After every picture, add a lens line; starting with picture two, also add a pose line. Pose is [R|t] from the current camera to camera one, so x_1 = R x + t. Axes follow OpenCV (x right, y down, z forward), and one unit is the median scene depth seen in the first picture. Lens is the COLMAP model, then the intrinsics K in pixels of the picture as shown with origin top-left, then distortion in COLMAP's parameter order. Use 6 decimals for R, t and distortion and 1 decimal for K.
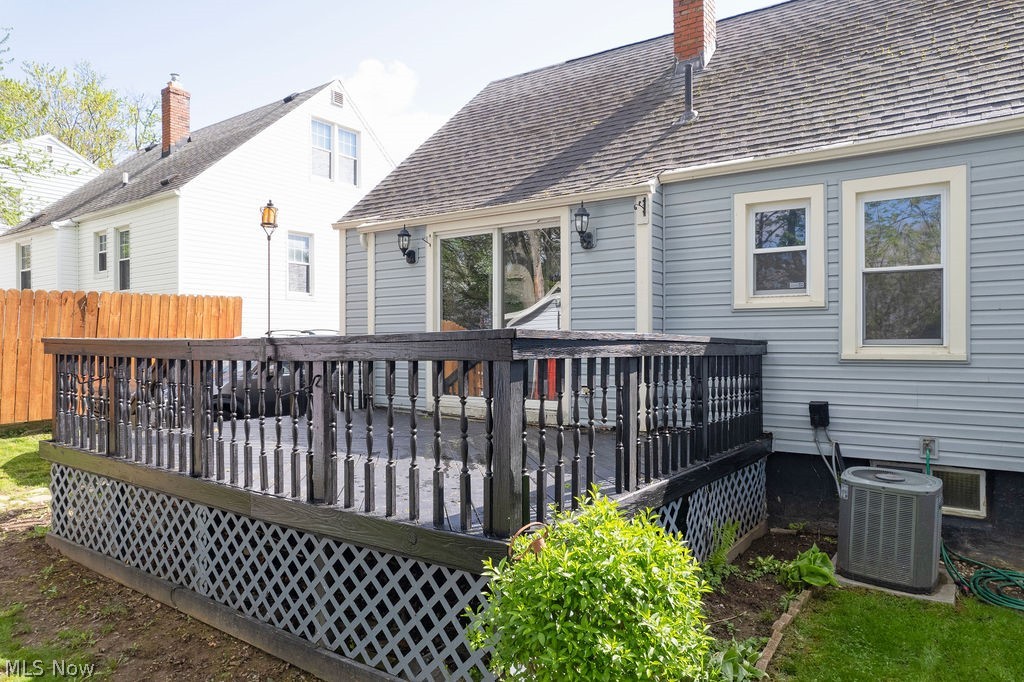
lens RADIAL K [[640.7, 0, 512.0], [0, 640.7, 341.0], [0, 0, 1]] dist [-0.027825, 0.001561]
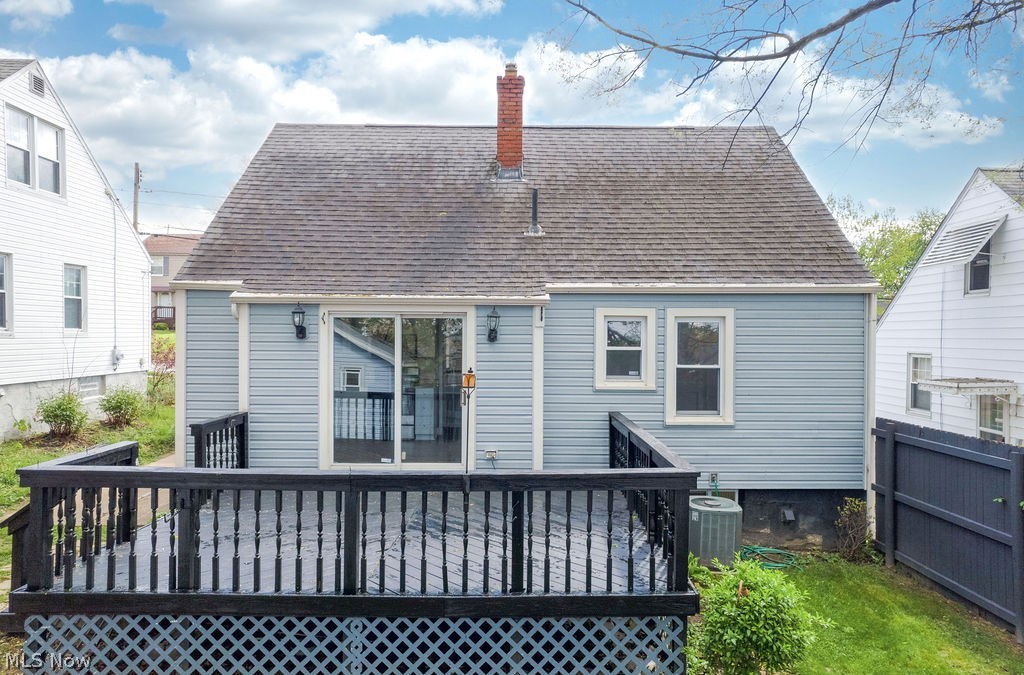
lens RADIAL K [[663.4, 0, 512.0], [0, 663.4, 337.5], [0, 0, 1]] dist [0.003236, 0.000882]
pose [[0.823028, 0.003881, 0.567988, -0.691212], [-0.007348, 0.999966, 0.003815, -0.185122], [-0.567954, -0.007313, 0.823028, -0.100492]]
